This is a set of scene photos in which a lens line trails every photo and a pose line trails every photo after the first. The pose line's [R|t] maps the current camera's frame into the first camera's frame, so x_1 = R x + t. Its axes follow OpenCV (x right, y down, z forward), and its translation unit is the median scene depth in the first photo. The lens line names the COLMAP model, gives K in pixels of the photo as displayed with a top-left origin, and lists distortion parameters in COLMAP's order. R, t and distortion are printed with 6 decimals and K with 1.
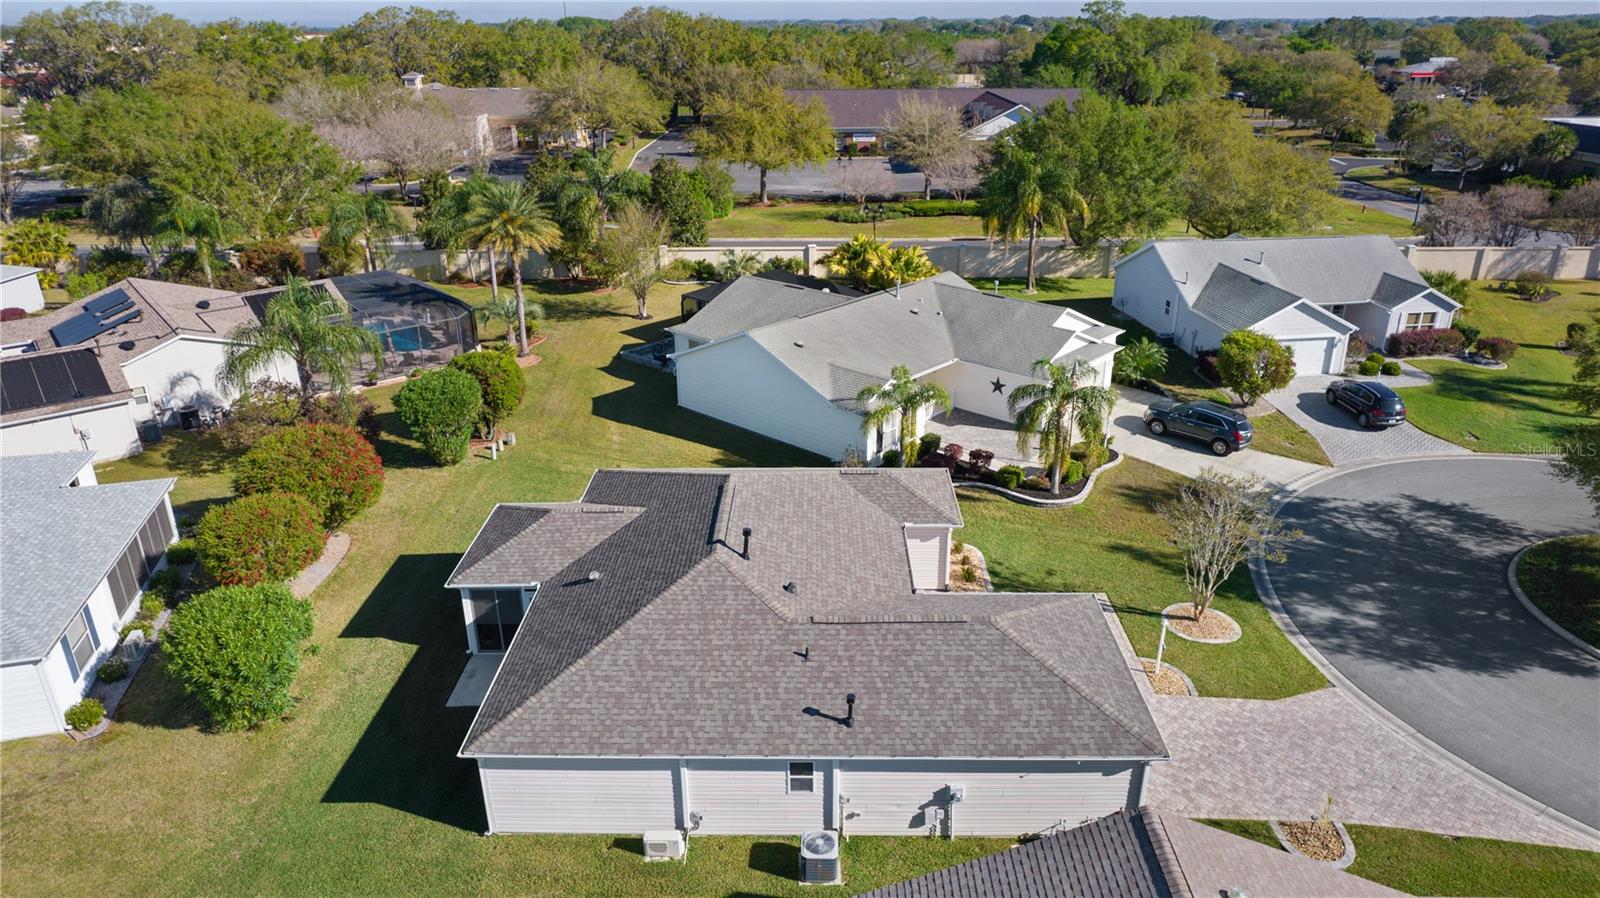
lens RADIAL K [[1024.8, 0, 801.2], [0, 1024.8, 451.7], [0, 0, 1]] dist [-0.056785, 0.033993]
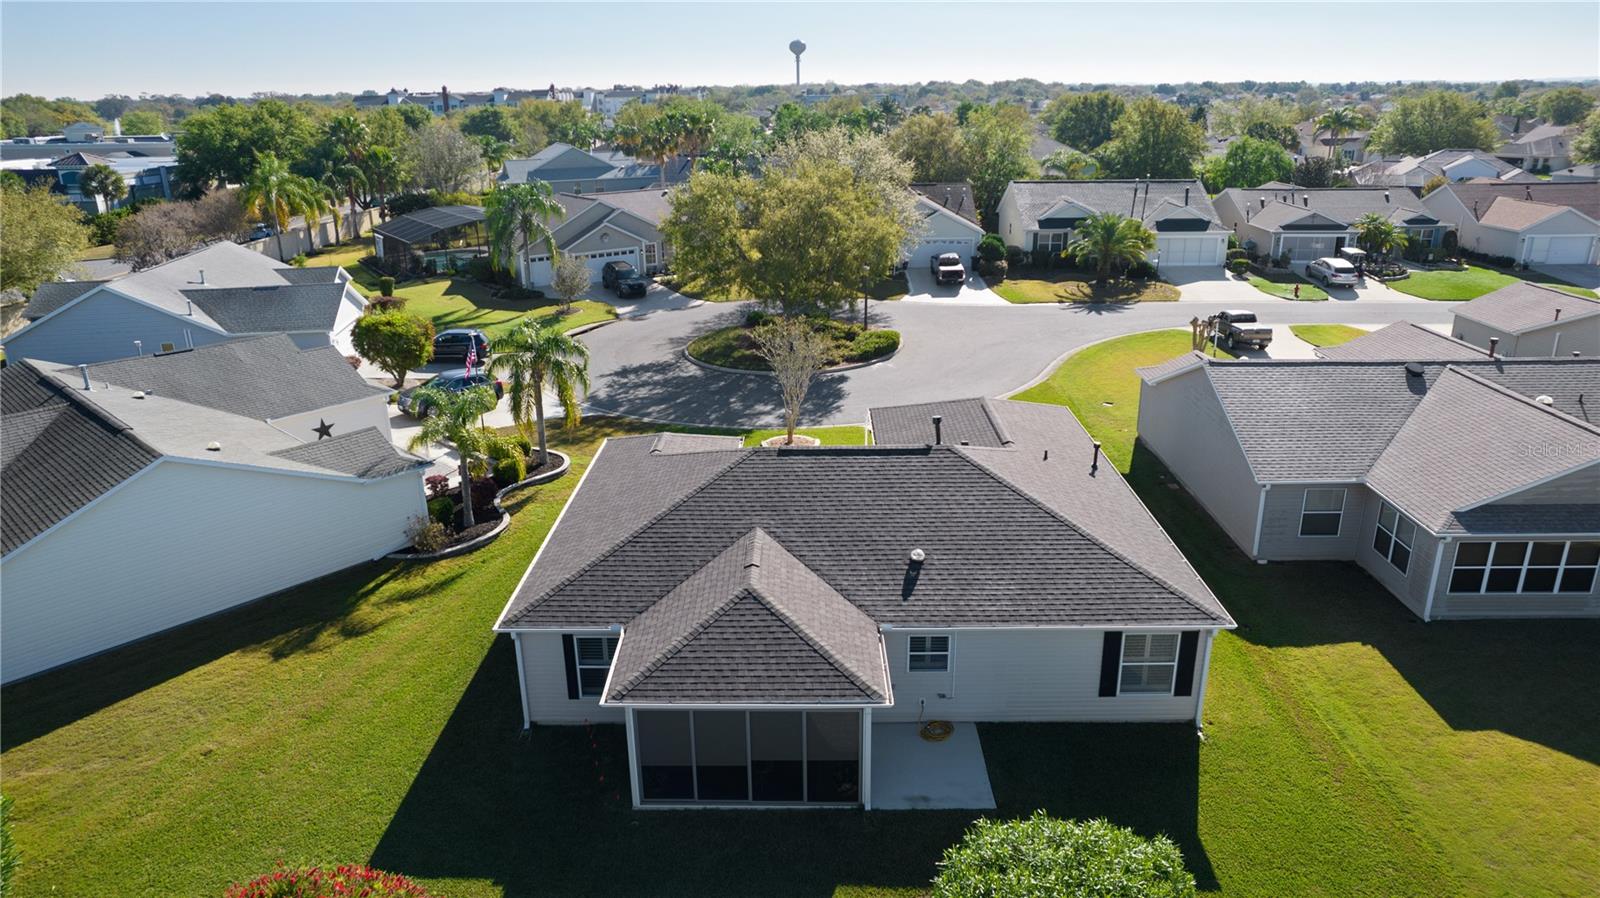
lens RADIAL K [[1024.8, 0, 802.9], [0, 1024.8, 448.1], [0, 0, 1]] dist [-0.056785, 0.033993]
pose [[0.000846, -0.323212, 0.946326, -1.112075], [0.402241, 0.866504, 0.295589, -0.270080], [-0.915534, 0.380401, 0.130742, 1.113517]]
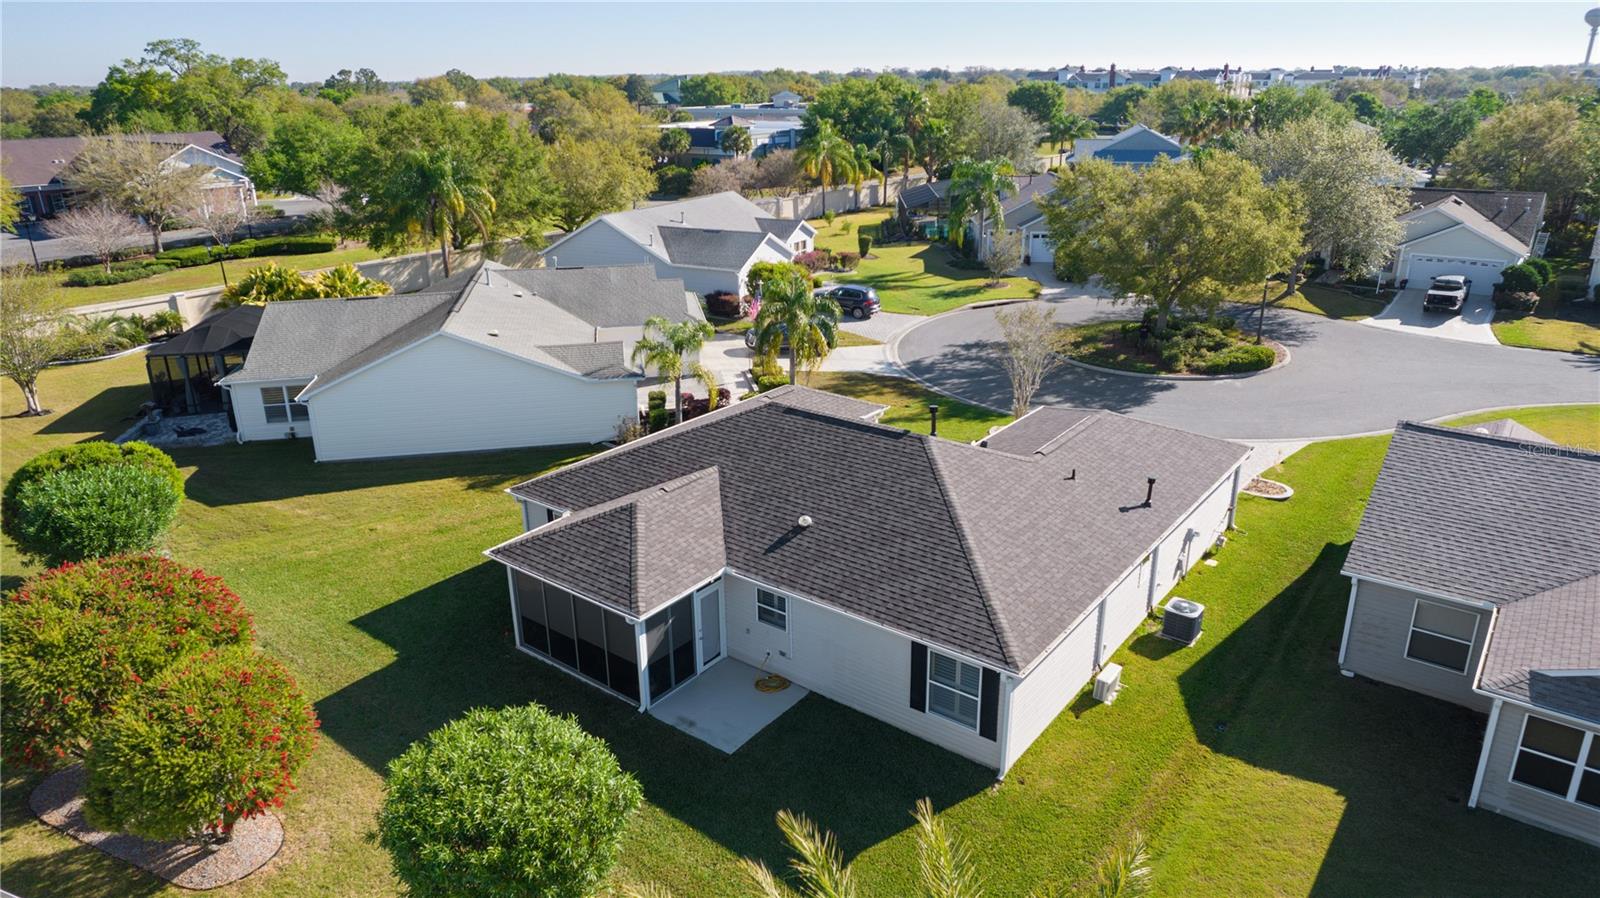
lens RADIAL K [[1024.8, 0, 800.3], [0, 1024.8, 452.0], [0, 0, 1]] dist [-0.056785, 0.033993]
pose [[0.600959, -0.274669, 0.750603, -0.978617], [0.318162, 0.943698, 0.090597, -0.013997], [-0.733226, 0.184368, 0.654513, 0.510326]]
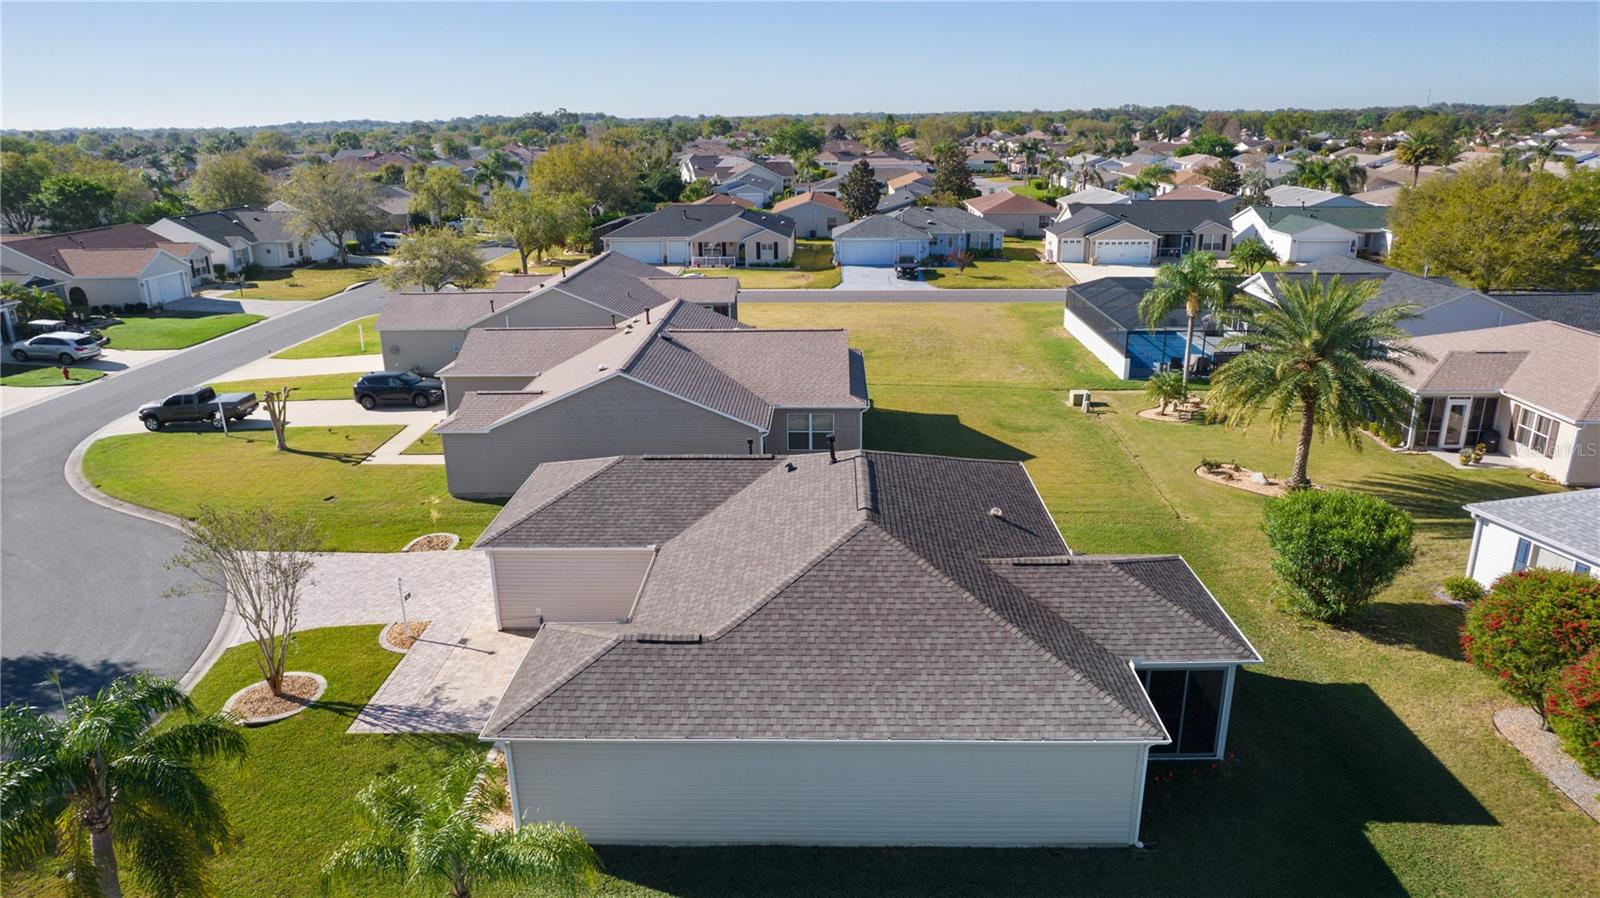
lens RADIAL K [[1024.8, 0, 786.6], [0, 1024.8, 440.2], [0, 0, 1]] dist [-0.056785, 0.033993]
pose [[-0.999192, 0.014942, 0.037307, -0.051521], [0.035609, 0.759522, 0.649507, -0.653543], [-0.018631, 0.650310, -0.759440, 1.982748]]
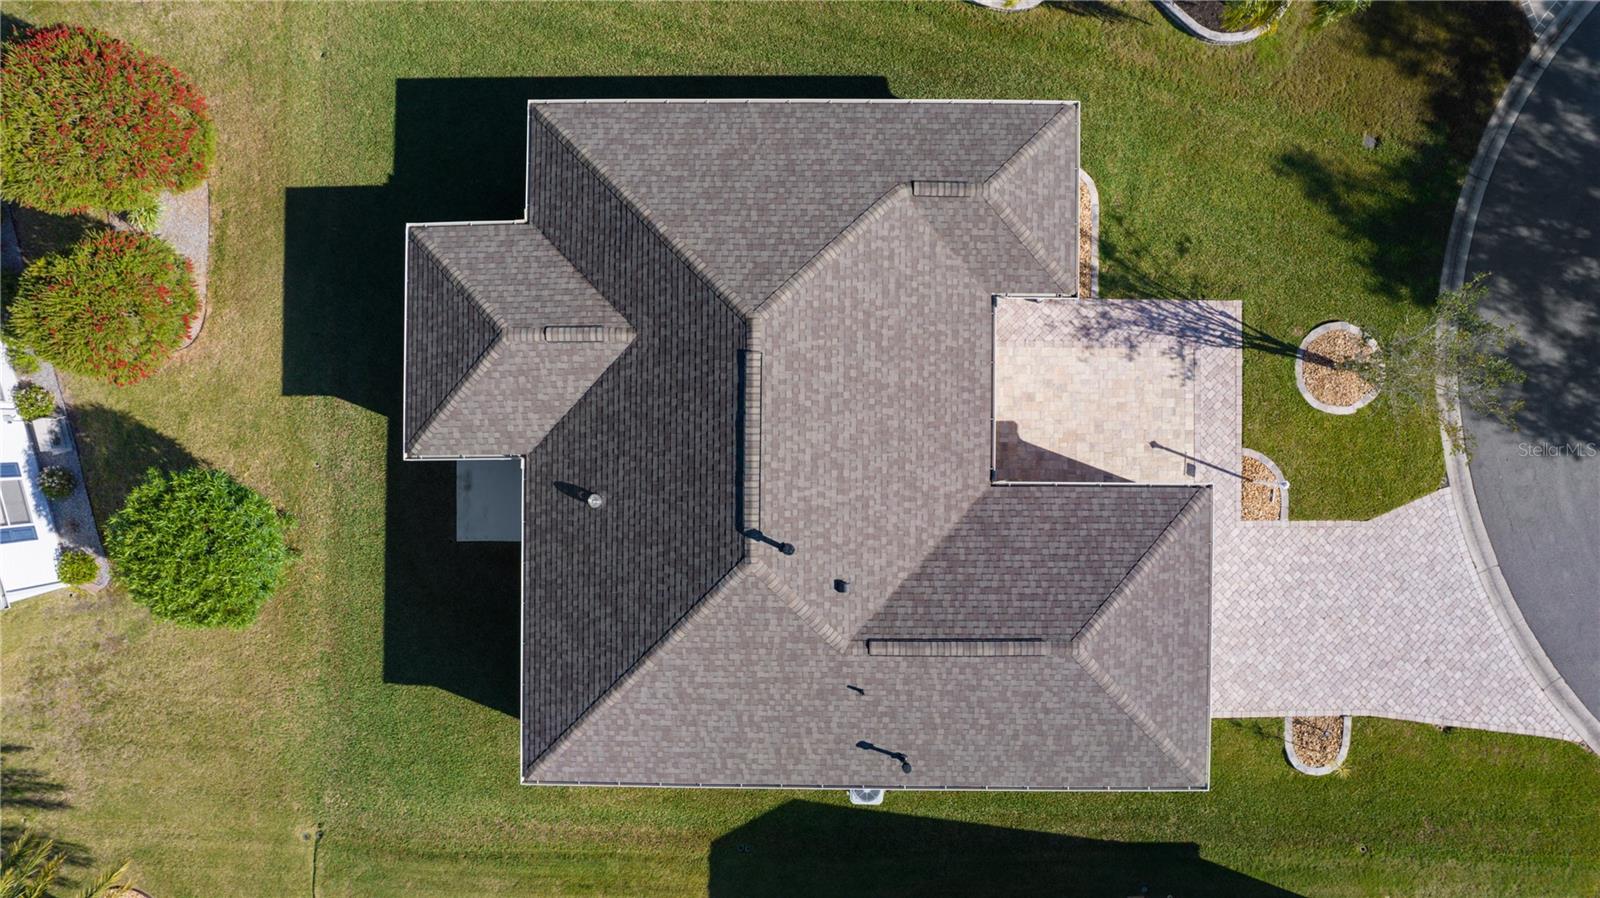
lens RADIAL K [[1024.8, 0, 802.5], [0, 1024.8, 439.0], [0, 0, 1]] dist [-0.056785, 0.033993]
pose [[0.999988, -0.004933, -0.000536, -0.046883], [0.002449, 0.396849, 0.917881, -0.741311], [-0.004315, -0.917871, 0.396856, 0.856907]]
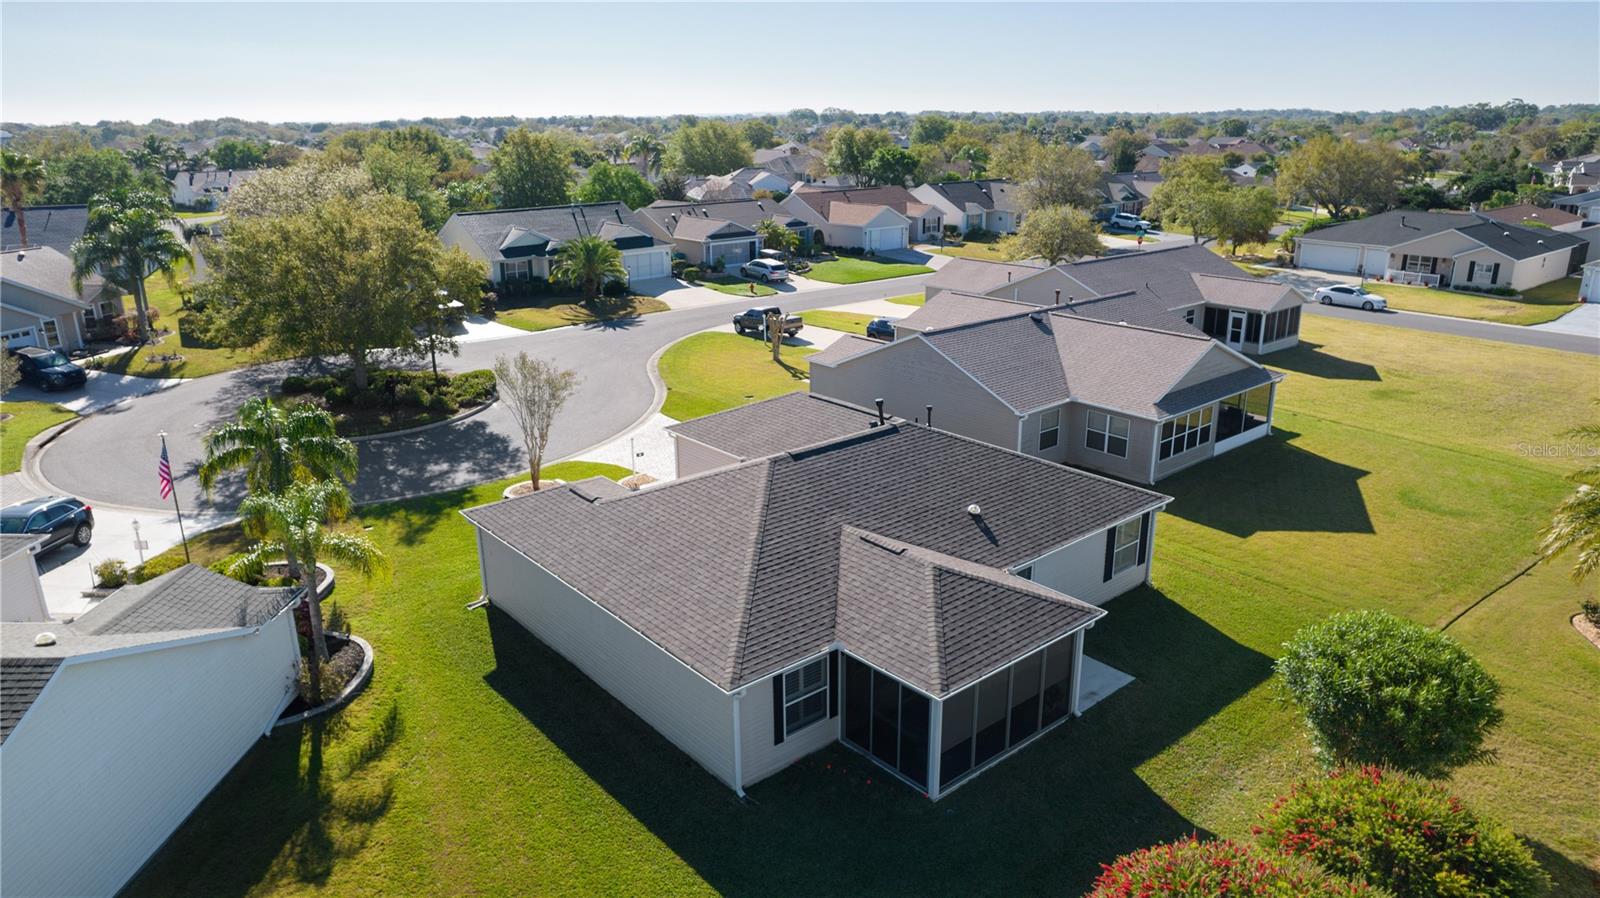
lens RADIAL K [[1024.8, 0, 804.0], [0, 1024.8, 438.4], [0, 0, 1]] dist [-0.056785, 0.033993]
pose [[-0.655694, -0.211891, 0.724684, -0.893667], [0.308898, 0.800526, 0.513557, -0.534238], [-0.688947, 0.560589, -0.459447, 1.762009]]
